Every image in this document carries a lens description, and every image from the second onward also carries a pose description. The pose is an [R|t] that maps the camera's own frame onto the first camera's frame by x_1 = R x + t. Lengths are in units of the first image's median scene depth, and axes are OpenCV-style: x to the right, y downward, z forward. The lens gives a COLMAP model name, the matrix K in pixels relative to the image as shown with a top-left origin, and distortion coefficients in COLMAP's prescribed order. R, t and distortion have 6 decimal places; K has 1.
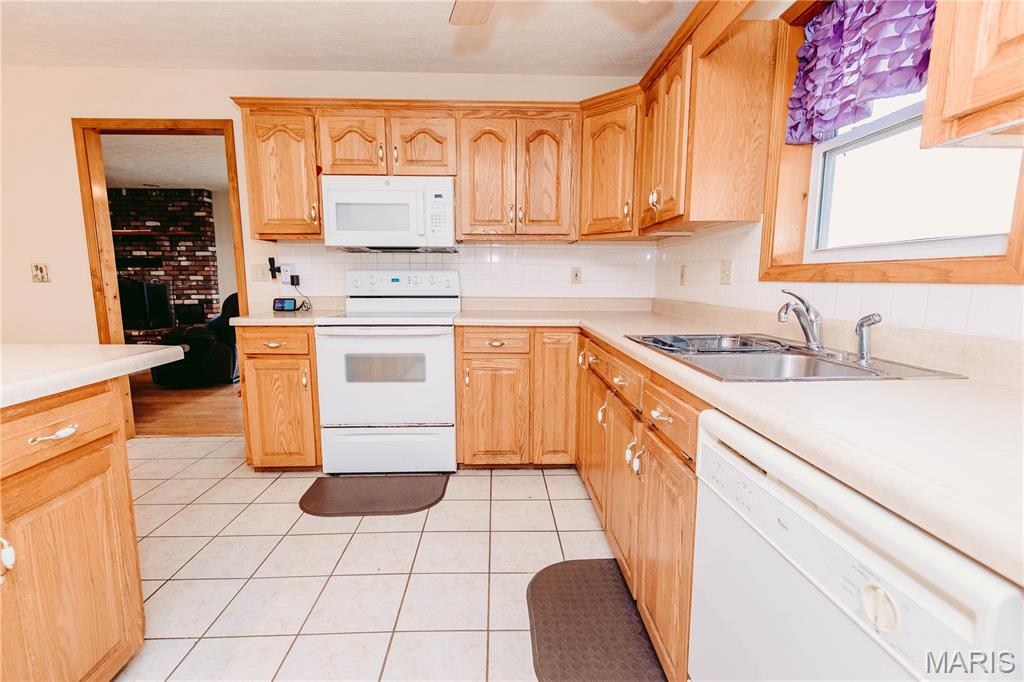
lens RADIAL K [[471.3, 0, 513.6], [0, 471.3, 343.7], [0, 0, 1]] dist [0.008197, -0.000601]
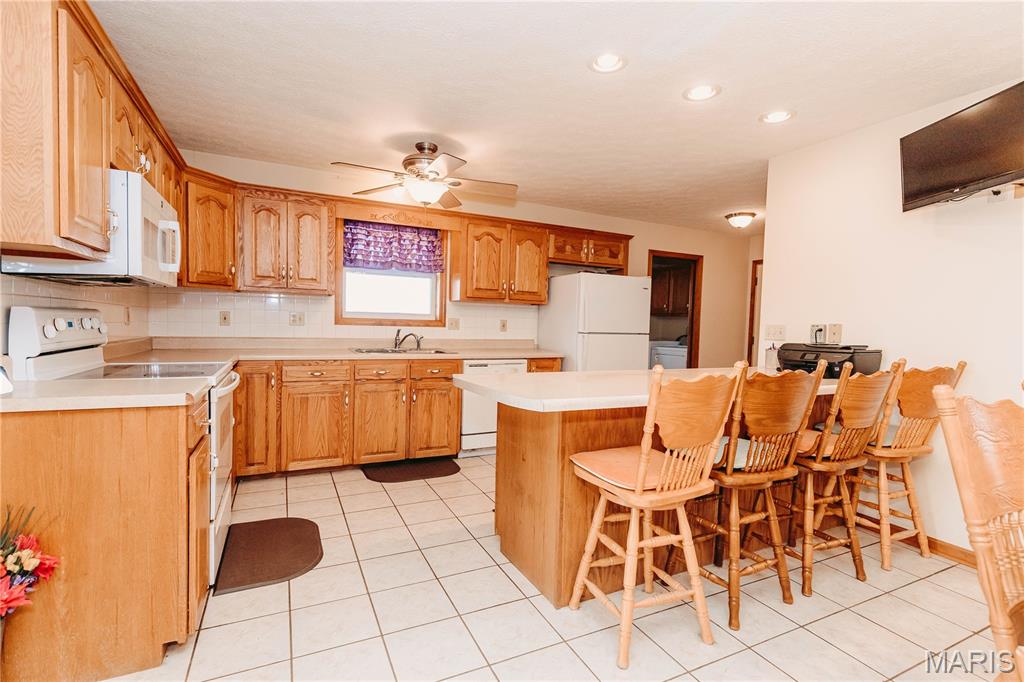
lens RADIAL K [[471.3, 0, 513.6], [0, 471.3, 343.7], [0, 0, 1]] dist [0.008197, -0.000601]
pose [[-0.407904, -0.051812, 0.911553, -1.229619], [0.097824, 0.990161, 0.100055, -0.128383], [-0.907769, 0.129984, -0.398823, 0.800502]]
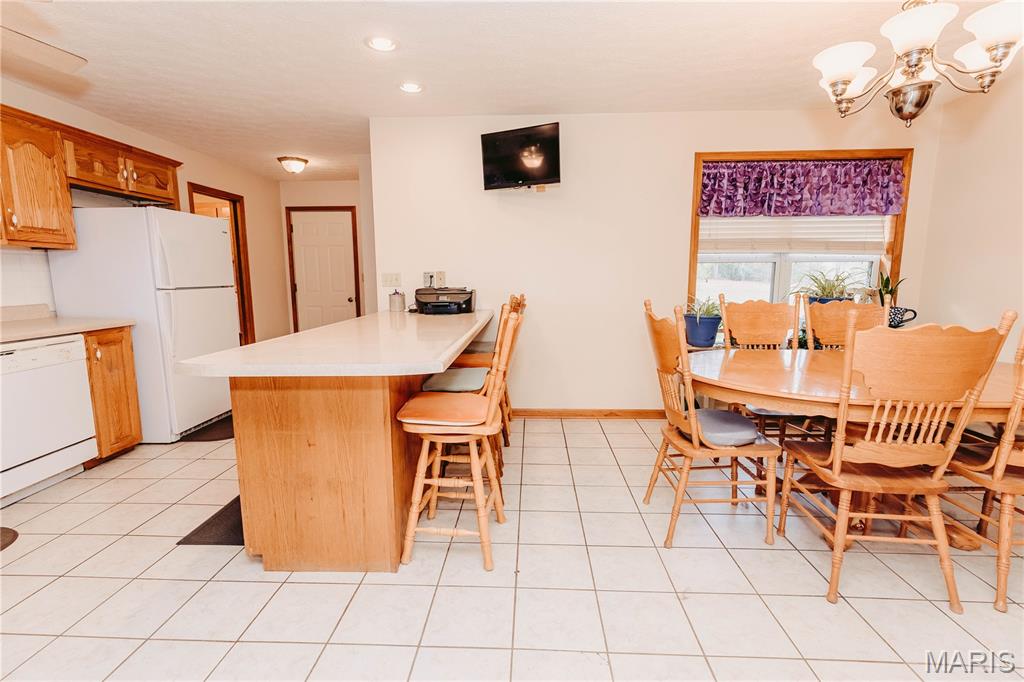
lens RADIAL K [[478.4, 0, 512.0], [0, 478.4, 341.0], [0, 0, 1]] dist [0.000315, -0.000576]
pose [[-0.996908, -0.009057, 0.078052, -0.852832], [0.012421, 0.962683, 0.270346, -0.172500], [-0.077588, 0.270479, -0.959594, 1.079472]]
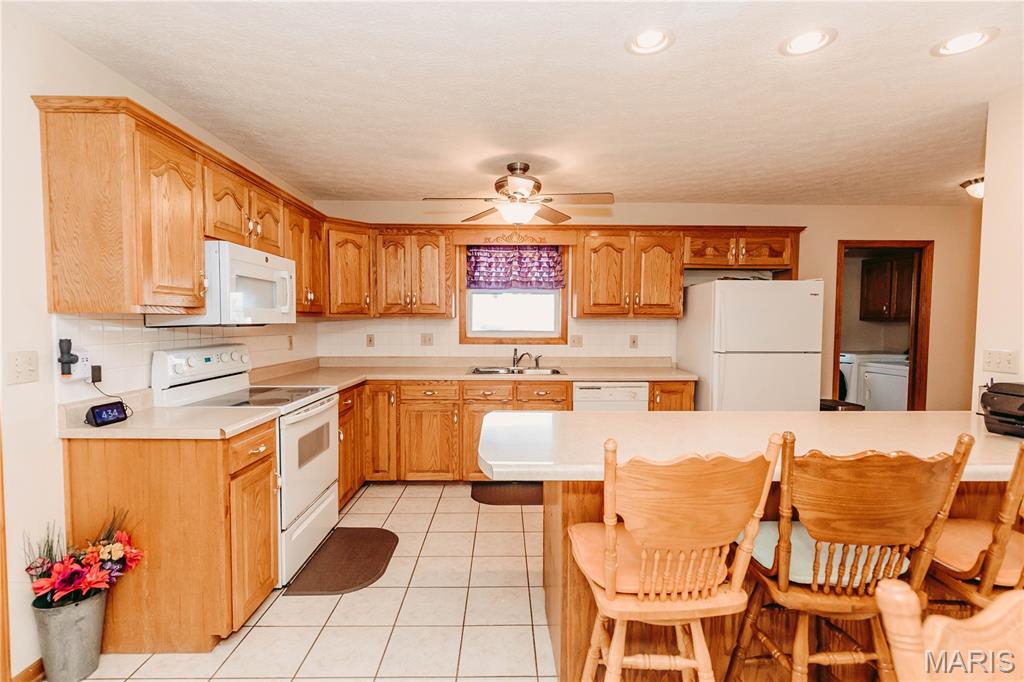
lens RADIAL K [[471.3, 0, 513.6], [0, 471.3, 343.7], [0, 0, 1]] dist [0.008197, -0.000601]
pose [[0.014573, -0.050966, 0.998594, -1.214183], [0.132649, 0.989971, 0.048590, -0.148379], [-0.991056, 0.131755, 0.021187, 0.496036]]
